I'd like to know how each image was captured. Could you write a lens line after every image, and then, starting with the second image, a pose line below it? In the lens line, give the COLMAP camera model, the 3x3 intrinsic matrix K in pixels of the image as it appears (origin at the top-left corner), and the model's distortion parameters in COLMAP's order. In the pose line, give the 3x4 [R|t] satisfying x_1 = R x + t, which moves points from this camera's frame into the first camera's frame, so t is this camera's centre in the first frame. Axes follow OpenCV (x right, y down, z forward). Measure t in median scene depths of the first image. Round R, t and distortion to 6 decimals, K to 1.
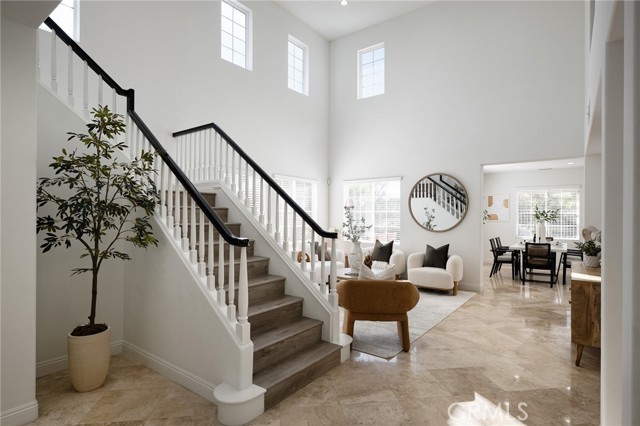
lens RADIAL K [[341.0, 0, 320.0], [0, 341.0, 213.0], [0, 0, 1]] dist [0.002927, 0.000956]
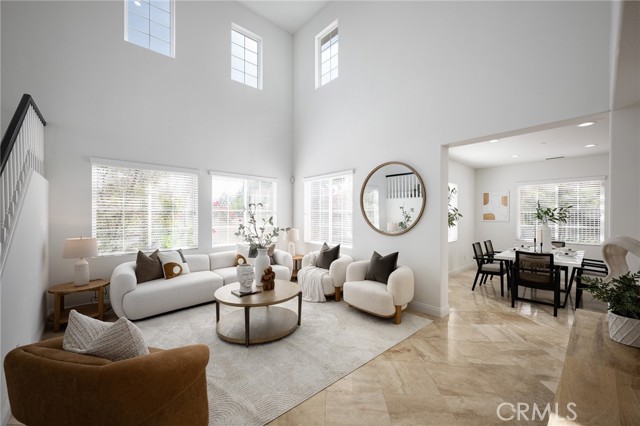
lens RADIAL K [[253.4, 0, 320.0], [0, 253.4, 213.0], [0, 0, 1]] dist [0.002438, -0.000090]
pose [[0.980649, -0.003765, -0.195740, 0.271407], [0.002815, 0.999983, -0.005130, 0.006233], [0.195756, 0.004479, 0.980642, 0.348761]]
